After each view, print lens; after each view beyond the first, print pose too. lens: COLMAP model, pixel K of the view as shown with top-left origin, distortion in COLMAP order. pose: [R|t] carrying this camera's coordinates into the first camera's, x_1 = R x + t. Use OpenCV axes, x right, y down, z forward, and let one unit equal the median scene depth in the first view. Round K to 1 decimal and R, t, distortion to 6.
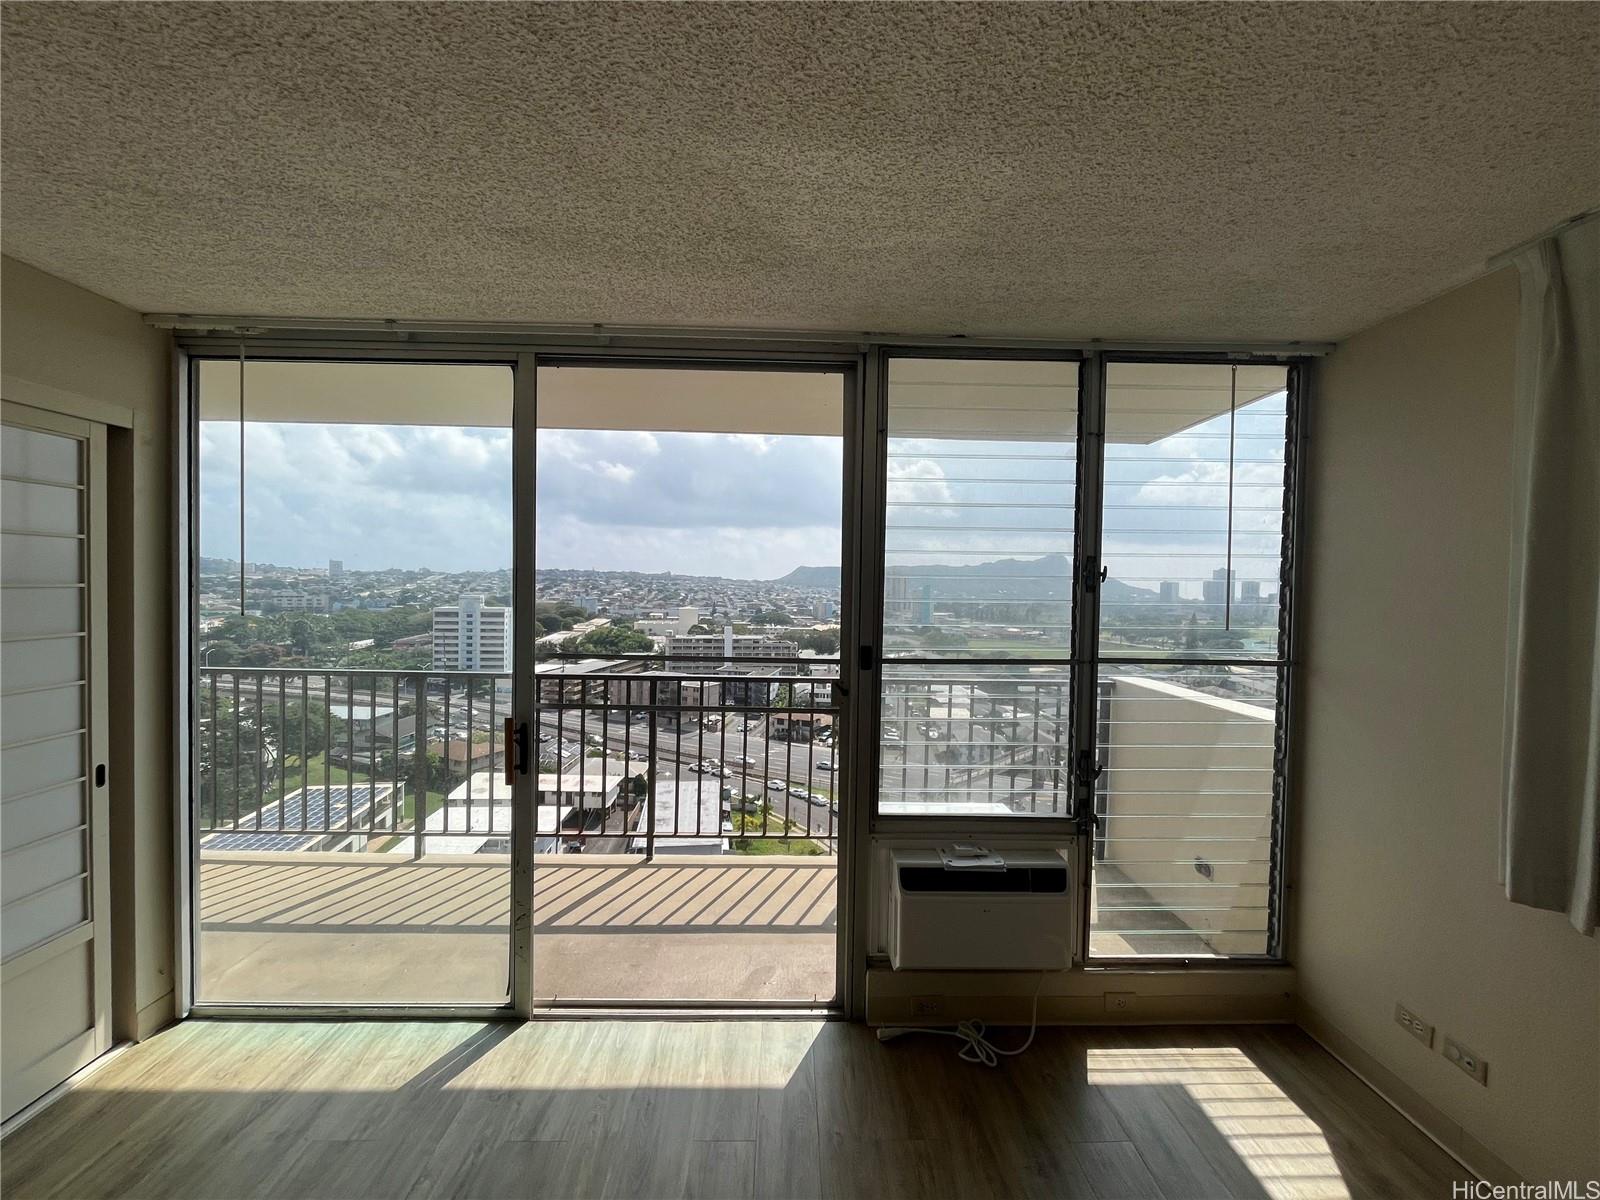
lens RADIAL K [[647.2, 0, 797.9], [0, 647.2, 600.6], [0, 0, 1]] dist [-0.000835, -0.000117]
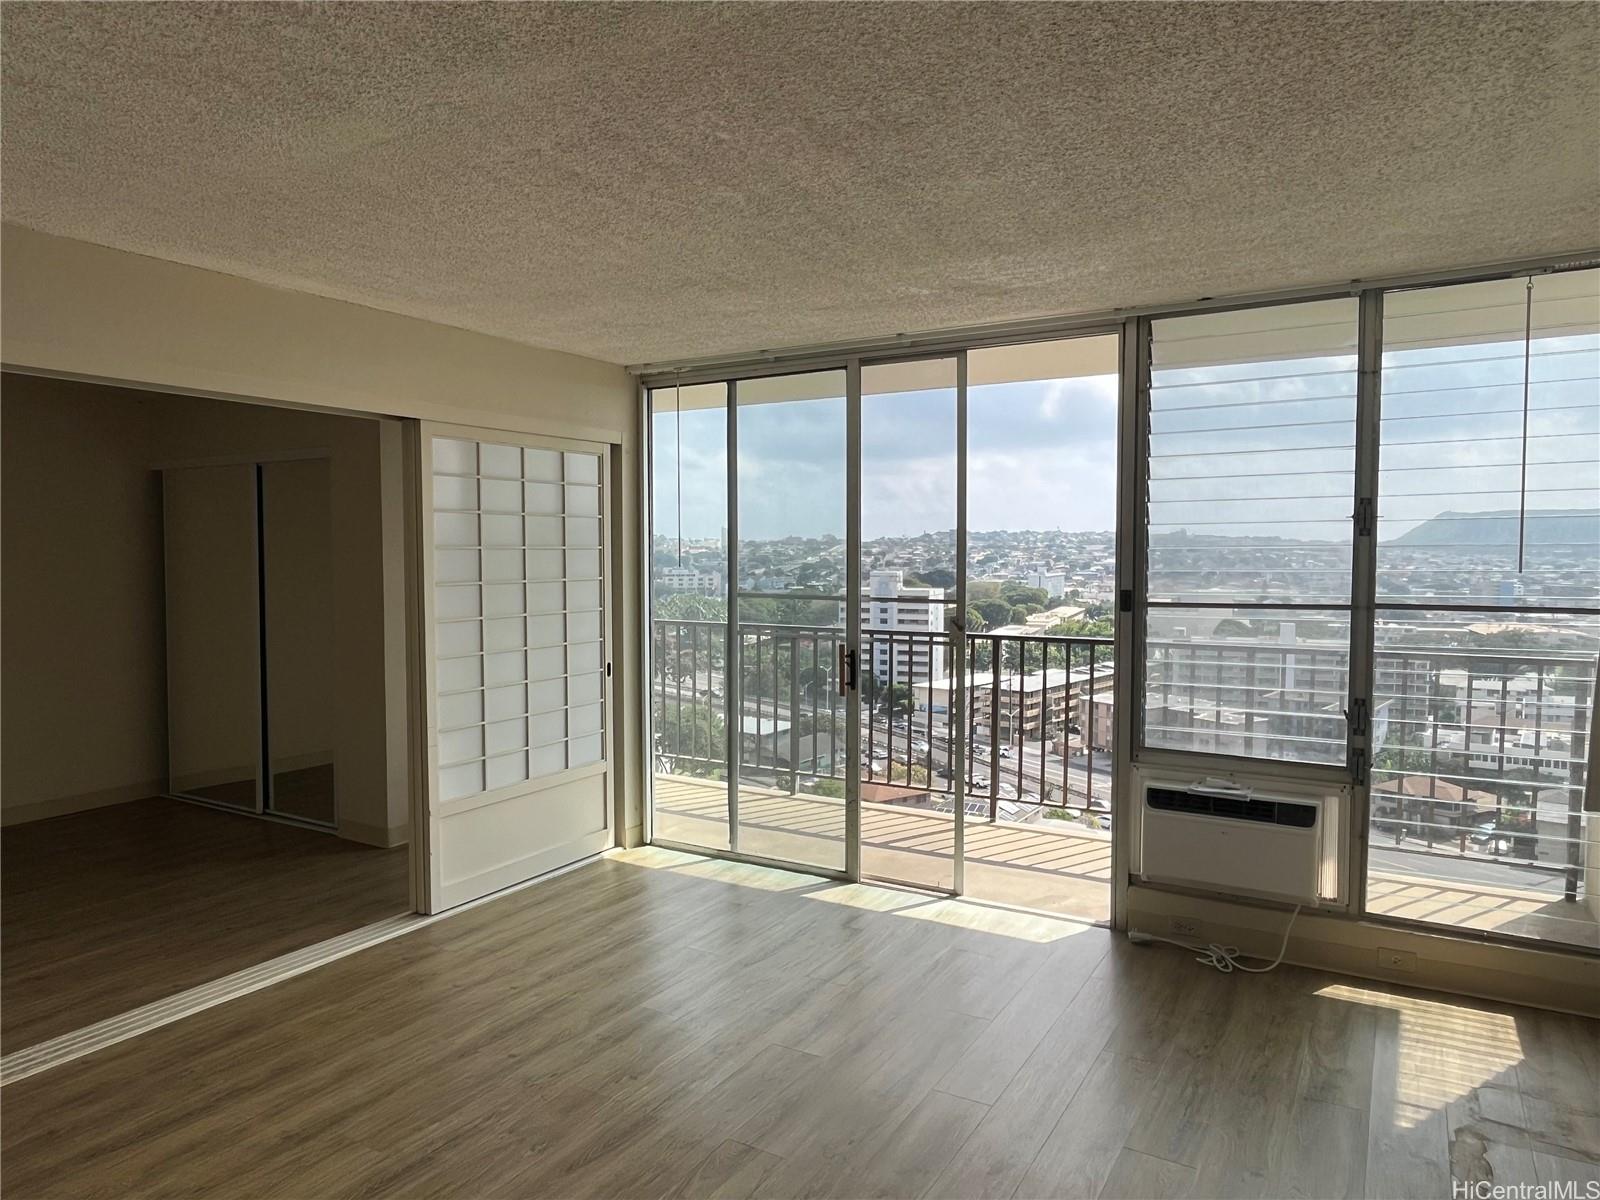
lens RADIAL K [[1068.6, 0, 800.0], [0, 1068.6, 600.0], [0, 0, 1]] dist [0.002275, 0.000299]
pose [[0.850848, 0.005496, -0.525383, 0.587333], [0.004155, 0.999844, 0.017188, 0.053177], [0.525395, -0.016807, 0.850692, -0.834174]]
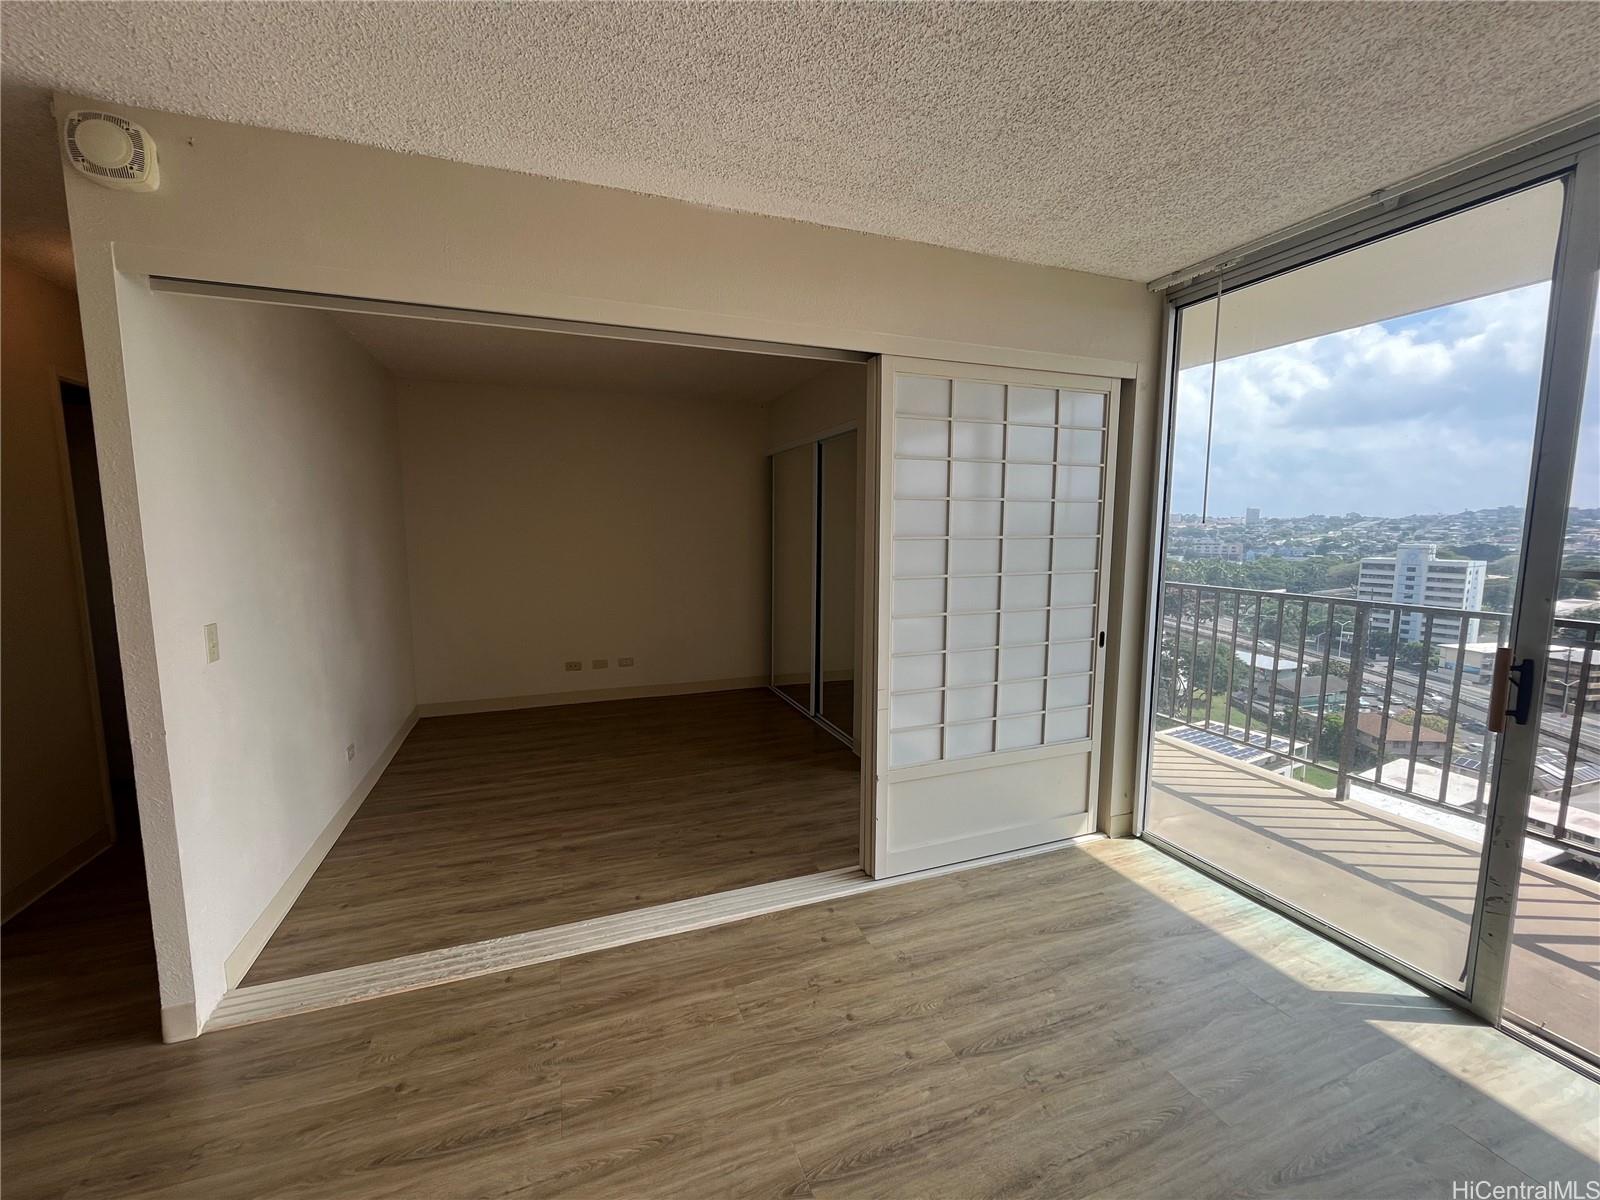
lens RADIAL K [[647.2, 0, 797.9], [0, 647.2, 600.6], [0, 0, 1]] dist [-0.000835, -0.000117]
pose [[0.336892, 0.090356, -0.937198, -0.003463], [-0.017640, 0.995816, 0.089667, 0.065787], [0.941378, -0.013676, 0.337076, -0.071549]]
